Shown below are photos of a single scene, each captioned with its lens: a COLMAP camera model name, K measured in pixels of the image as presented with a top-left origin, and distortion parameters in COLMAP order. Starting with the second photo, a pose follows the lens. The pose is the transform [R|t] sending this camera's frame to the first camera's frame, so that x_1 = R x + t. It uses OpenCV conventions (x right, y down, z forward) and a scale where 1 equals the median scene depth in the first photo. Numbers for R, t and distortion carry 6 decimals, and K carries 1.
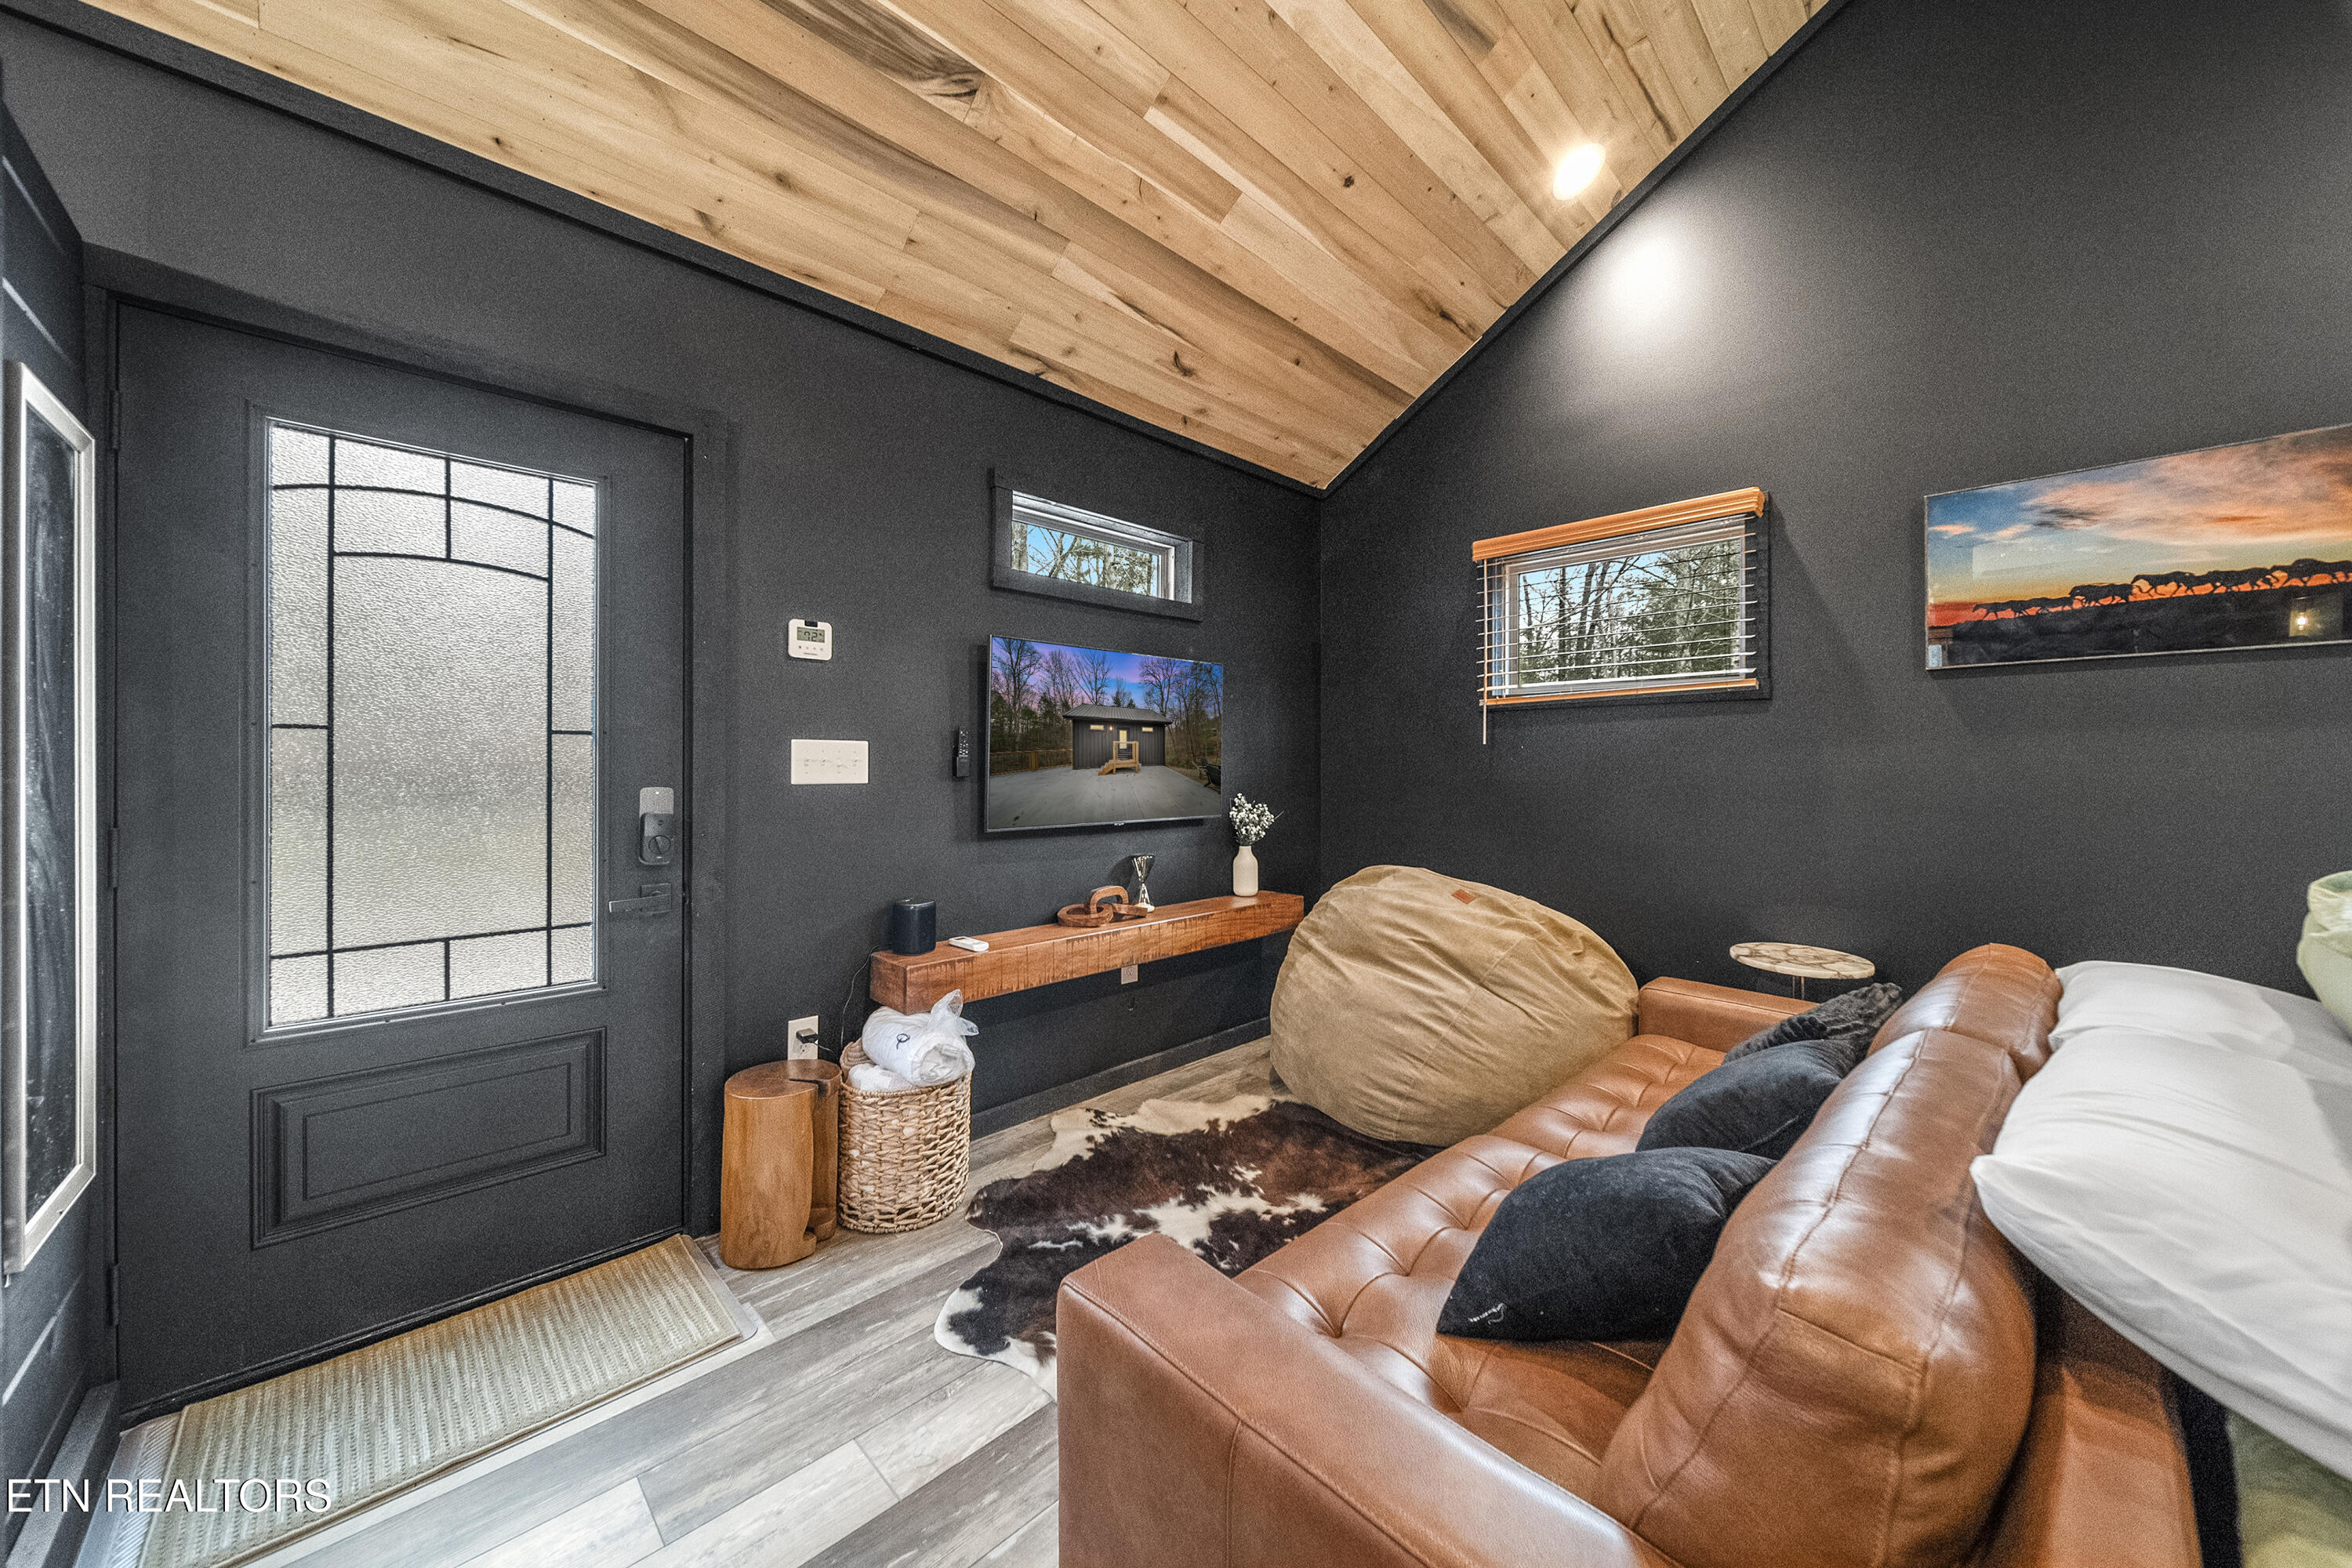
lens RADIAL K [[833.3, 0, 1177.9], [0, 833.3, 765.7], [0, 0, 1]] dist [-0.001046, -0.000458]
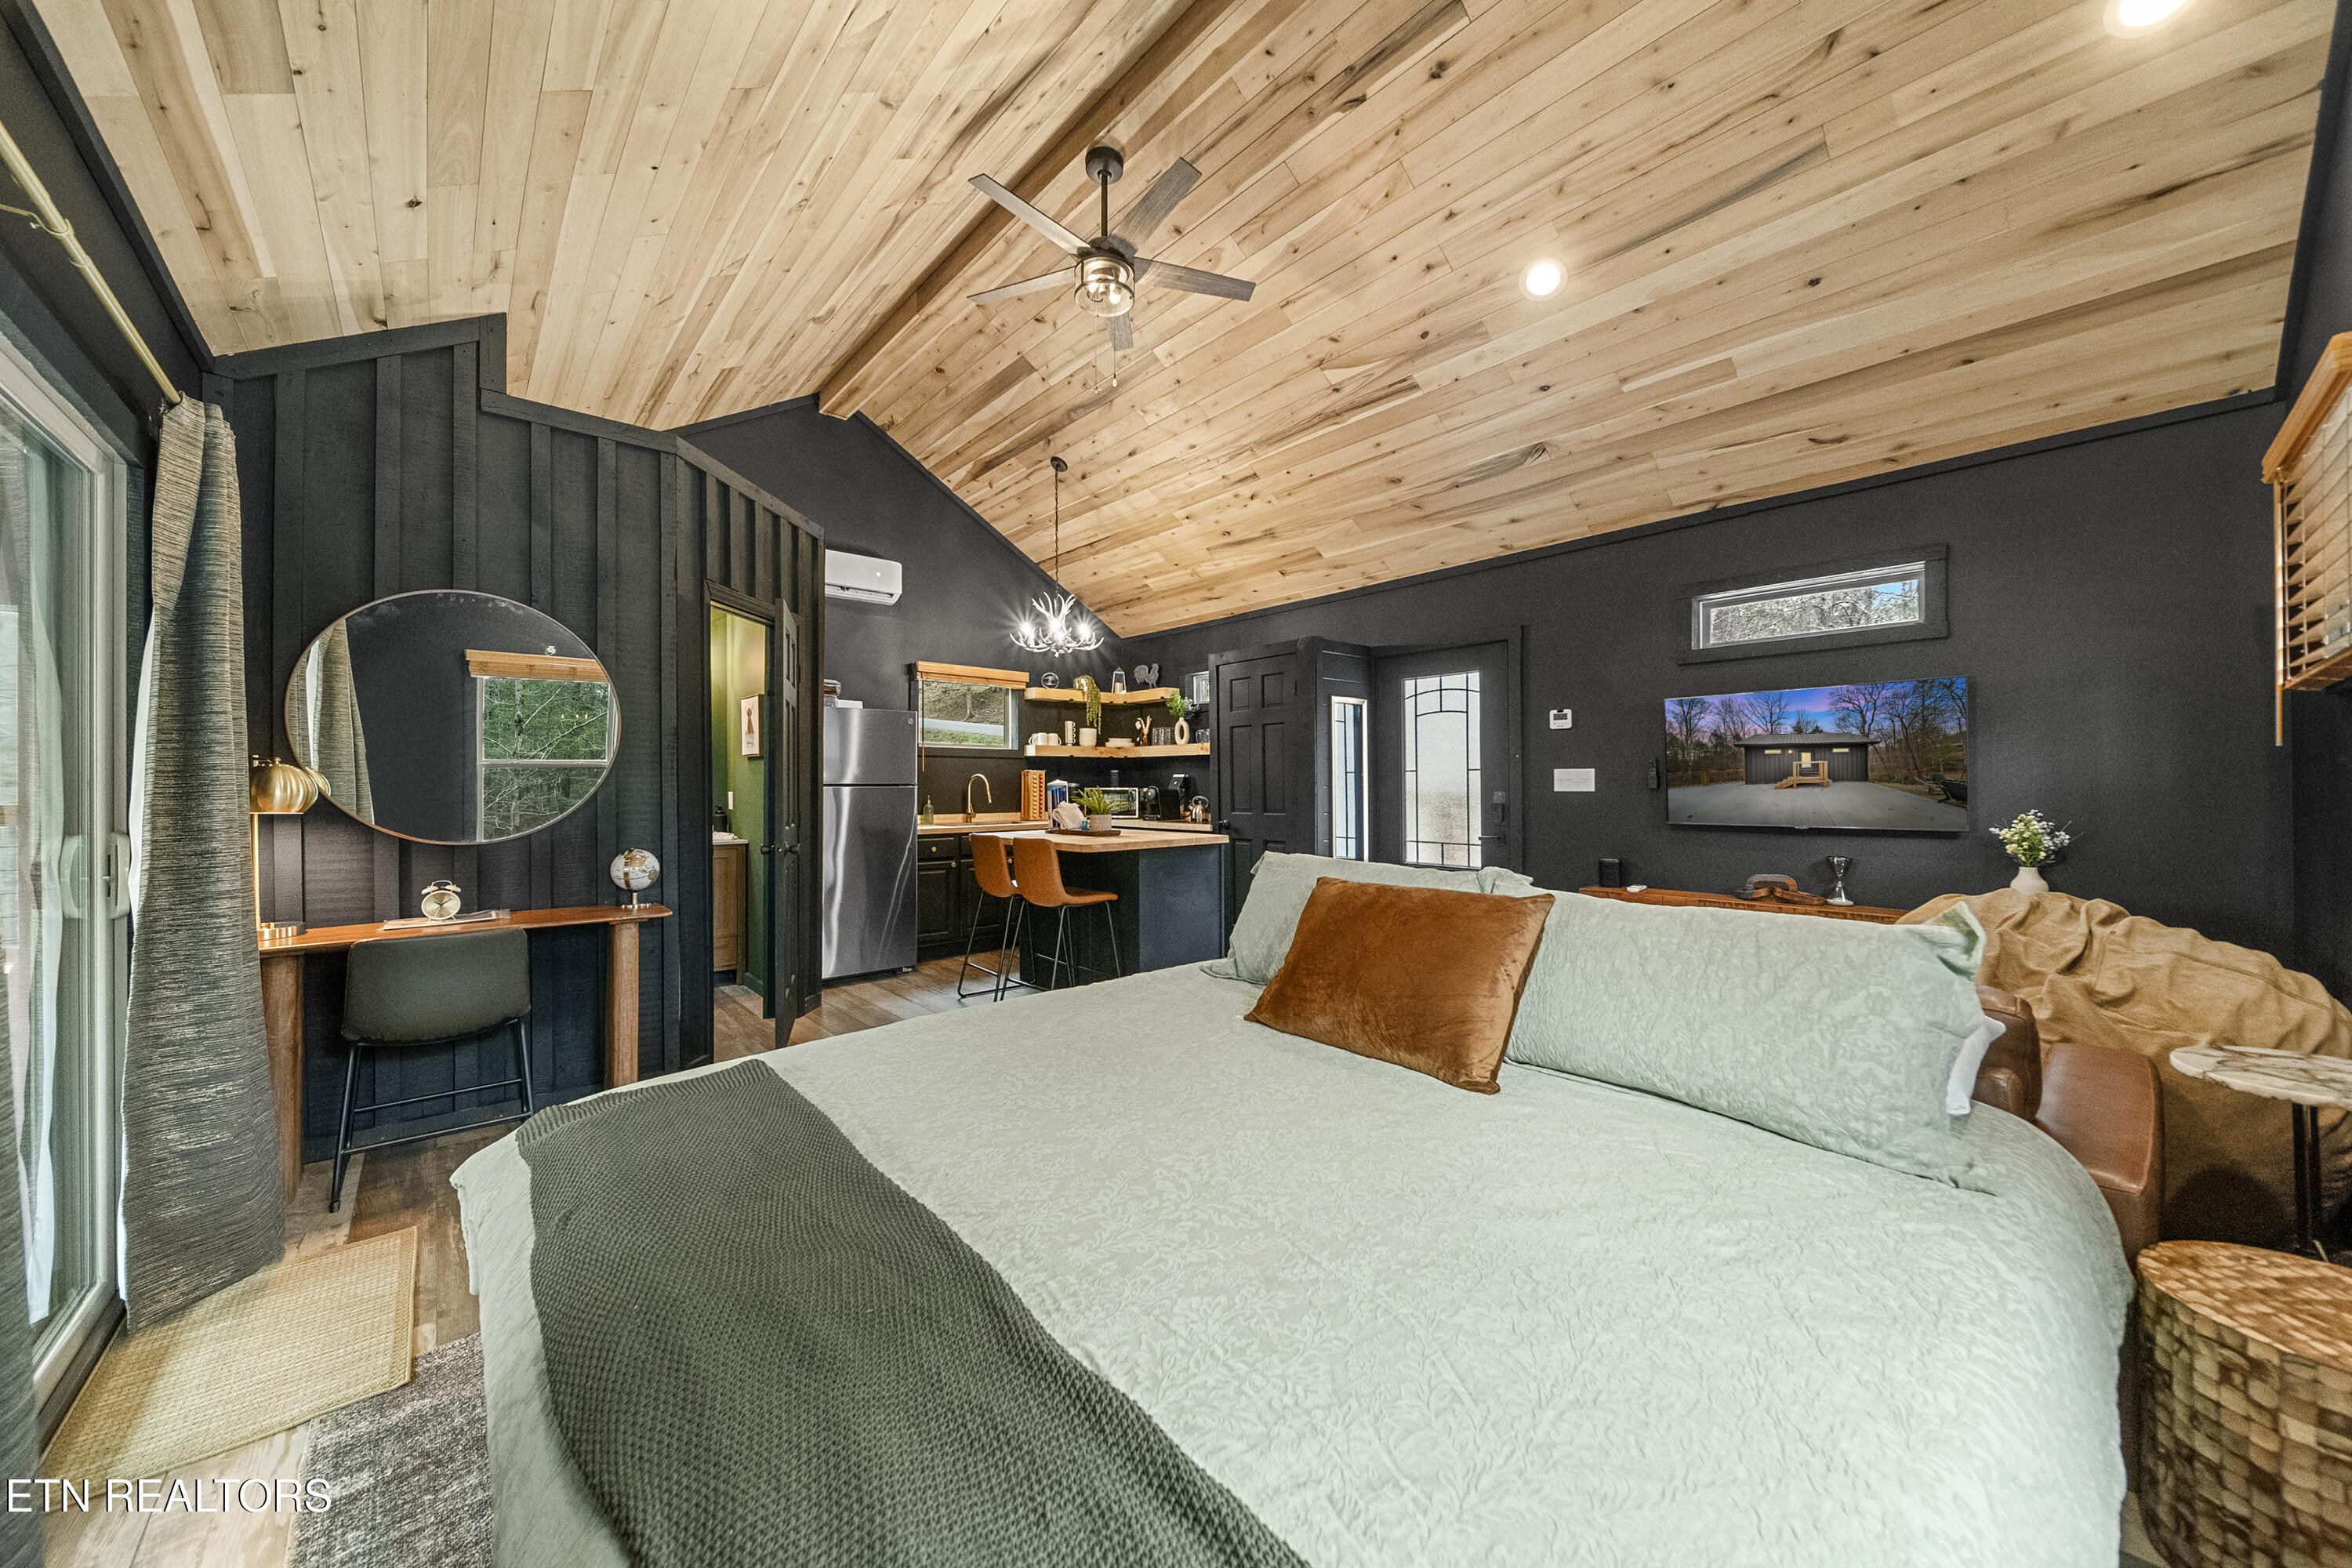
lens RADIAL K [[827.8, 0, 1171.0], [0, 827.8, 782.6], [0, 0, 1]] dist [-0.002094, -0.000469]
pose [[-0.056170, -0.001714, -0.998420, 1.426470], [0.004808, 0.999986, -0.001987, 0.000516], [0.998410, -0.004912, -0.056161, 0.160024]]
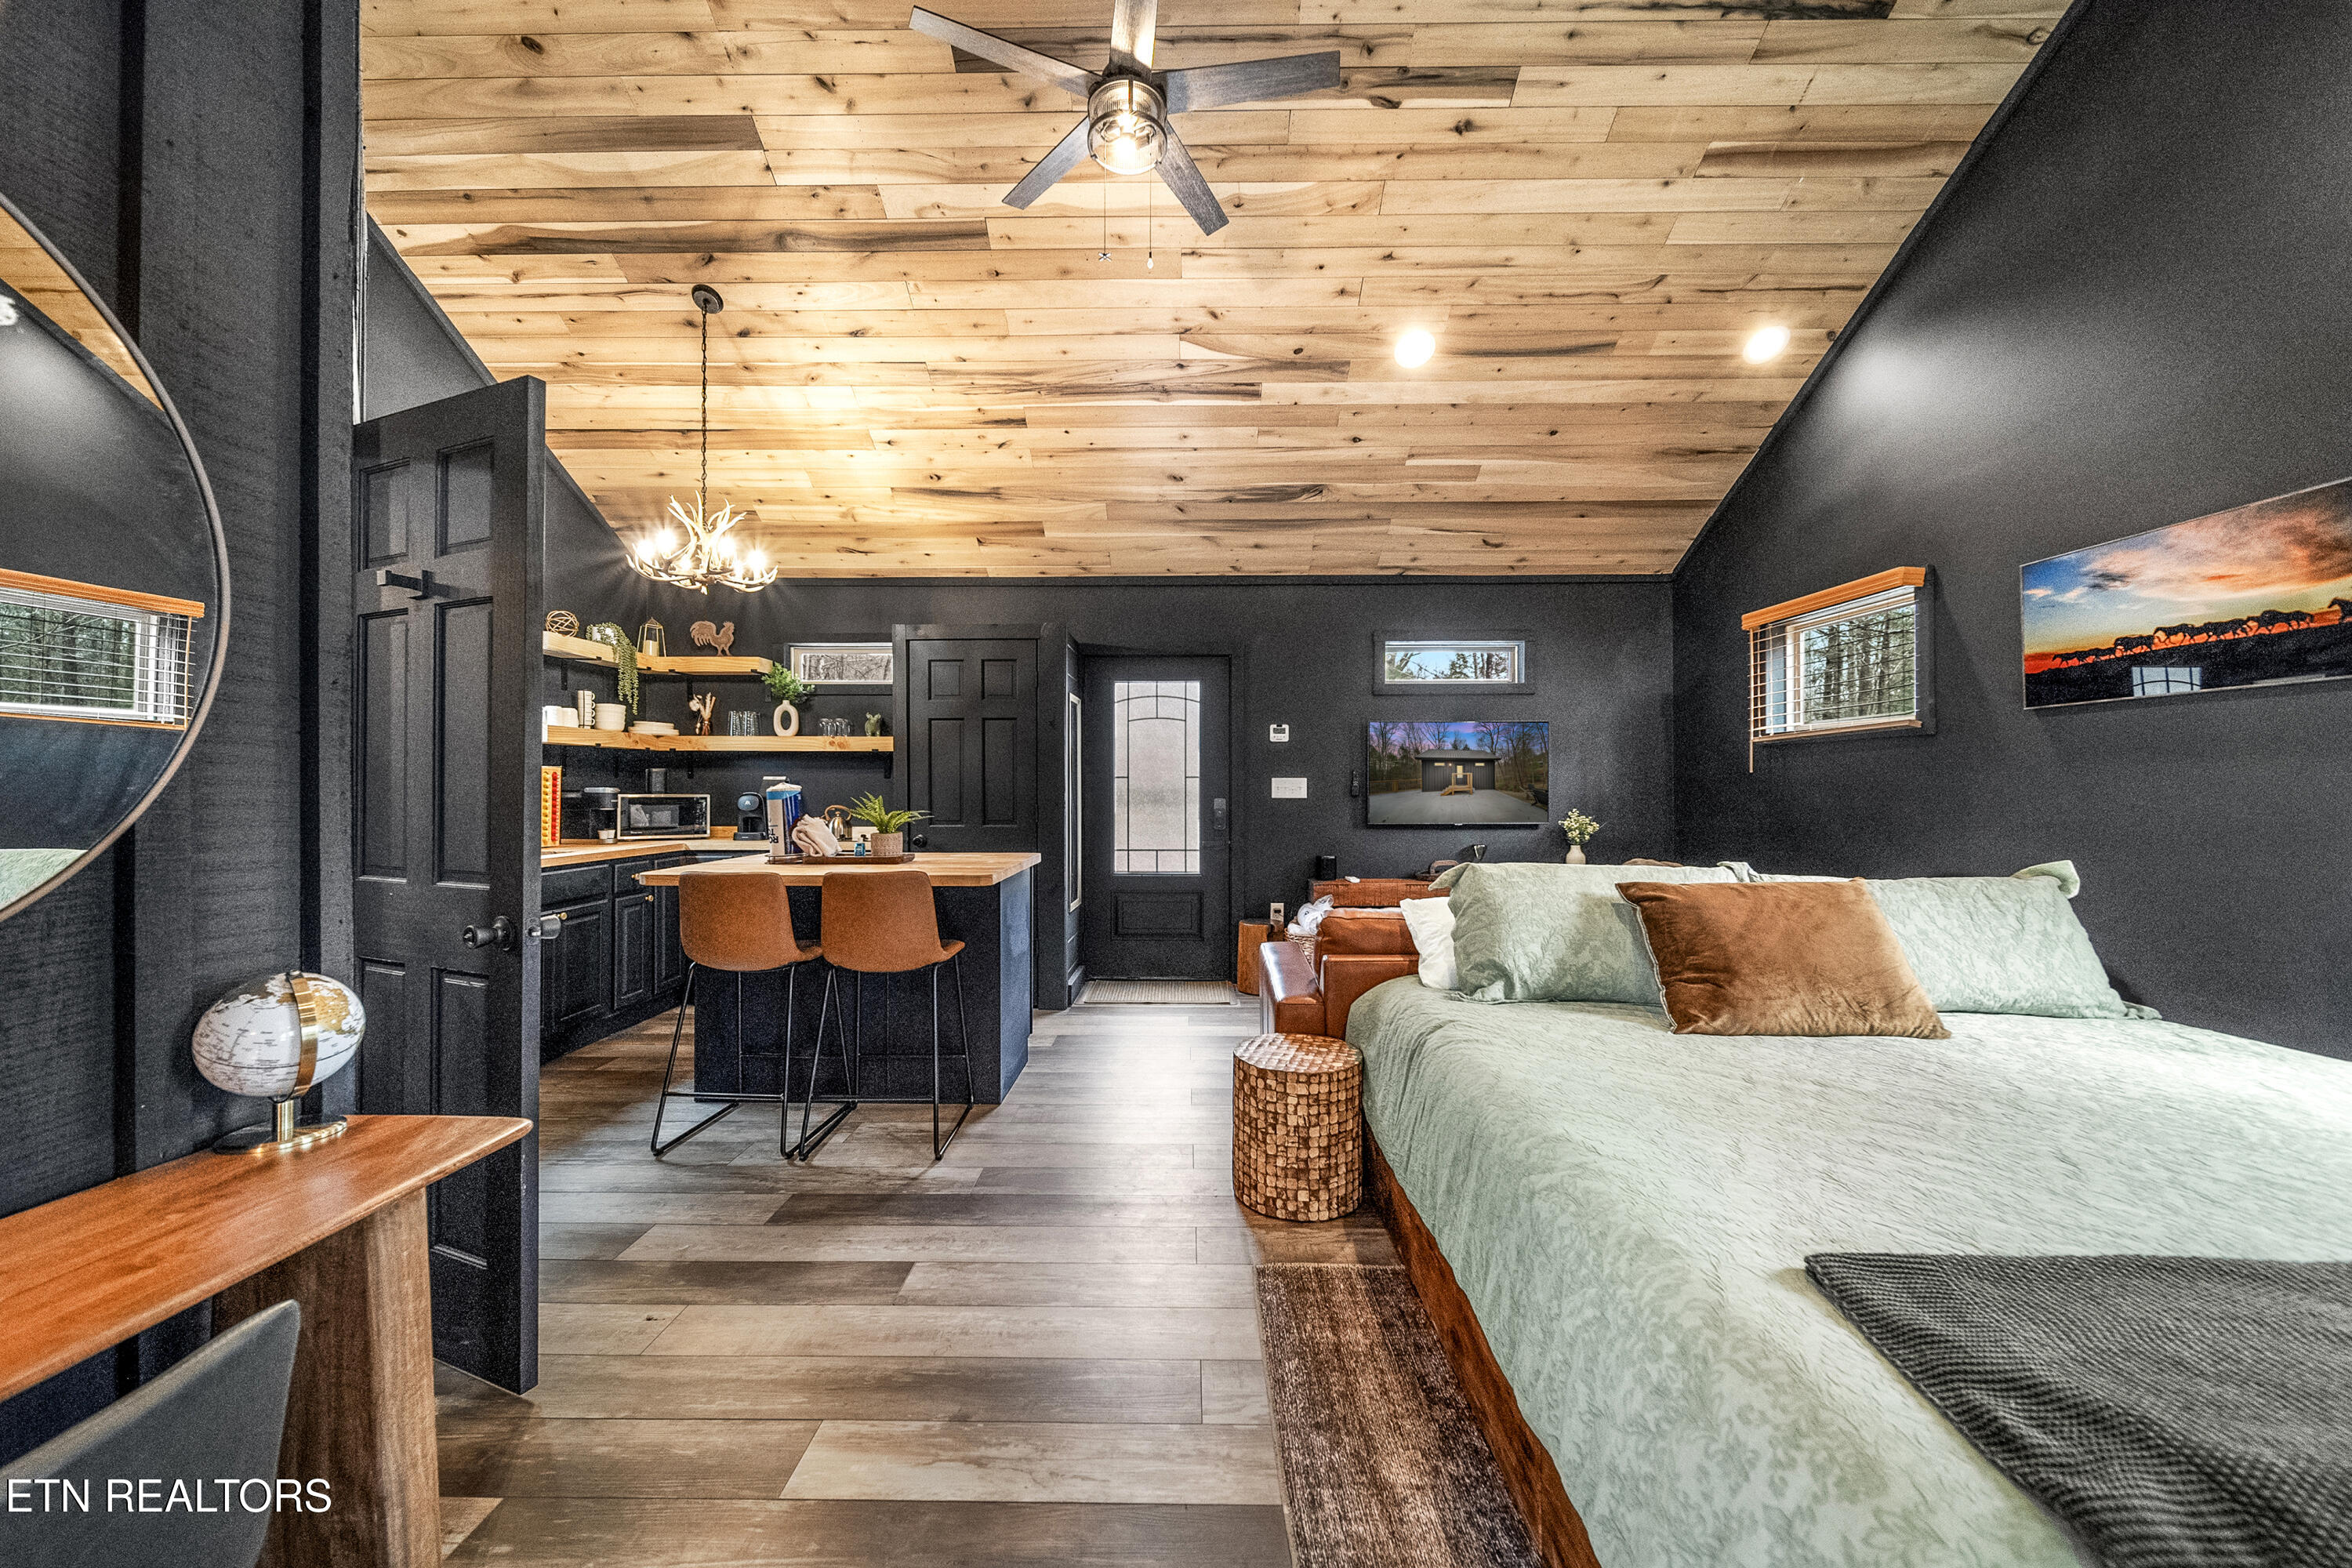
lens RADIAL K [[837.9, 0, 1180.6], [0, 837.9, 784.9], [0, 0, 1]] dist [-0.000013, -0.000480]
pose [[0.702918, -0.003234, -0.711264, 0.866584], [-0.000220, 0.999989, -0.004764, -0.001241], [0.711271, 0.003505, 0.702909, -0.682227]]
